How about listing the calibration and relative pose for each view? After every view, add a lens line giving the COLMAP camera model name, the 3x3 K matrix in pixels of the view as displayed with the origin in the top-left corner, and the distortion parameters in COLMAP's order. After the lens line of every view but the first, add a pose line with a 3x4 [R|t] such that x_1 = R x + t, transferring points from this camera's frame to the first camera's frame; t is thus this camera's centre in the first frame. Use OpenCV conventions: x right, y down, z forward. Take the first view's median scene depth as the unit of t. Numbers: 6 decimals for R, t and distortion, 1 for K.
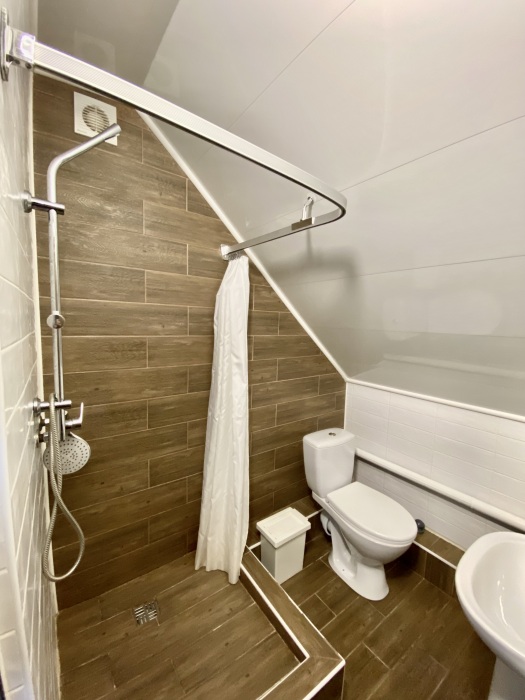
lens RADIAL K [[282.6, 0, 262.5], [0, 282.6, 348.5], [0, 0, 1]] dist [0.015403, -0.016336]
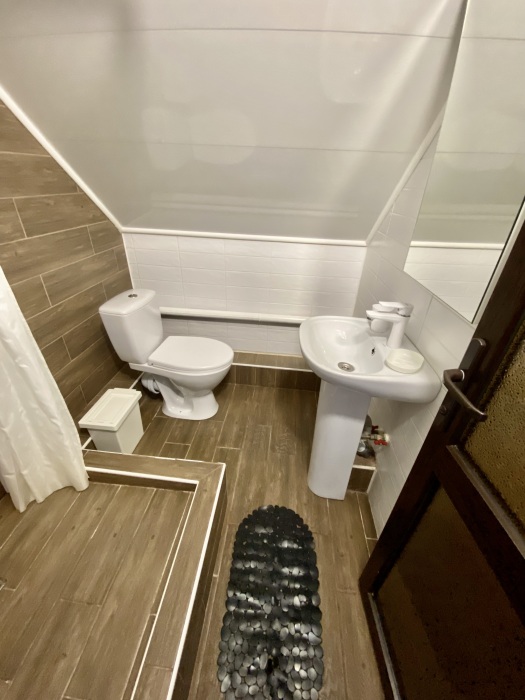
lens RADIAL K [[282.6, 0, 262.5], [0, 282.6, 348.5], [0, 0, 1]] dist [0.015403, -0.016336]
pose [[0.667970, -0.385304, 0.636676, -0.097675], [0.062015, 0.881375, 0.468329, 0.070522], [-0.741600, -0.273346, 0.612627, 0.151982]]
